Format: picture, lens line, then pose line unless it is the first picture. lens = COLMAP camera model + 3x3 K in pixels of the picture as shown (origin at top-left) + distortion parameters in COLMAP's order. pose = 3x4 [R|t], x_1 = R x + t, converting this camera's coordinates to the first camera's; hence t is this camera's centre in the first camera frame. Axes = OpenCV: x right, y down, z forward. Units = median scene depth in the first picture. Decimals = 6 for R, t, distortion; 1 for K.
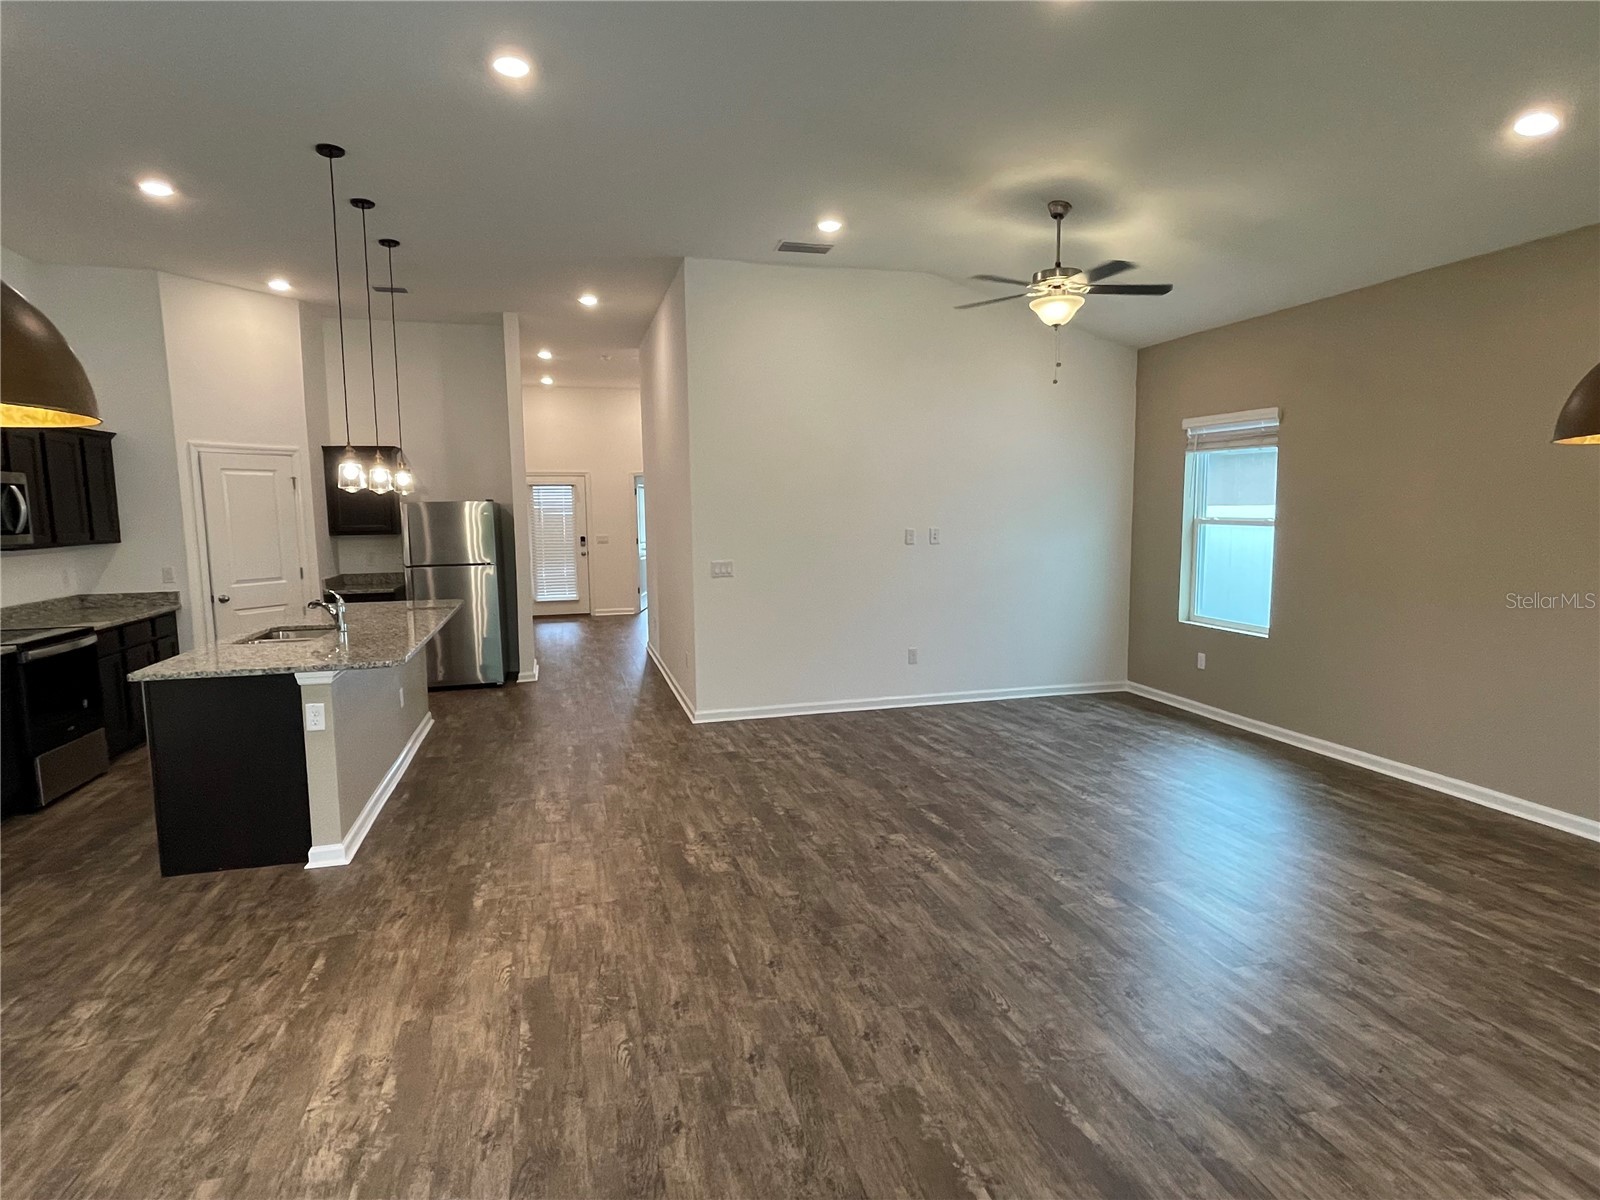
lens RADIAL K [[861.6, 0, 802.3], [0, 861.6, 605.0], [0, 0, 1]] dist [0.001585, -0.001917]
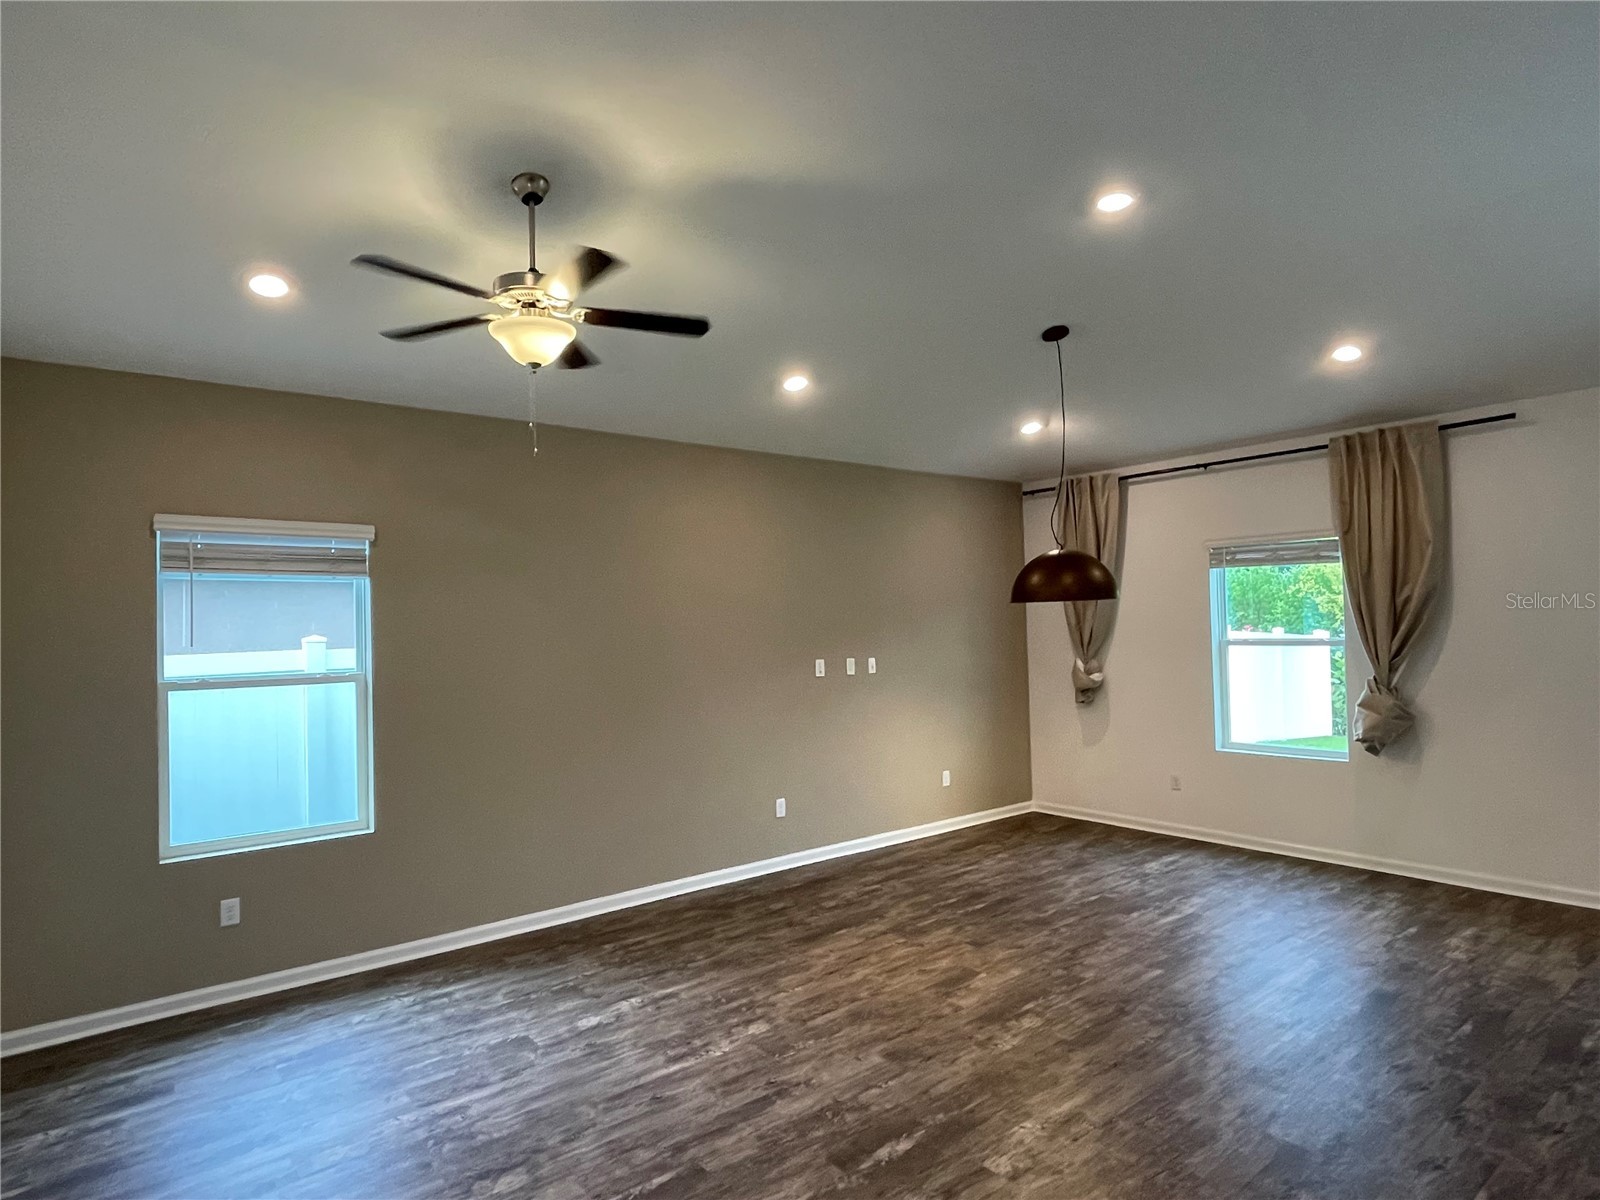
lens RADIAL K [[906.8, 0, 798.9], [0, 906.8, 607.3], [0, 0, 1]] dist [-0.004034, 0.000116]
pose [[-0.388397, 0.037235, 0.920740, -0.380388], [0.133942, 0.990853, 0.016430, -0.137509], [-0.911706, 0.129707, -0.389831, 1.114823]]
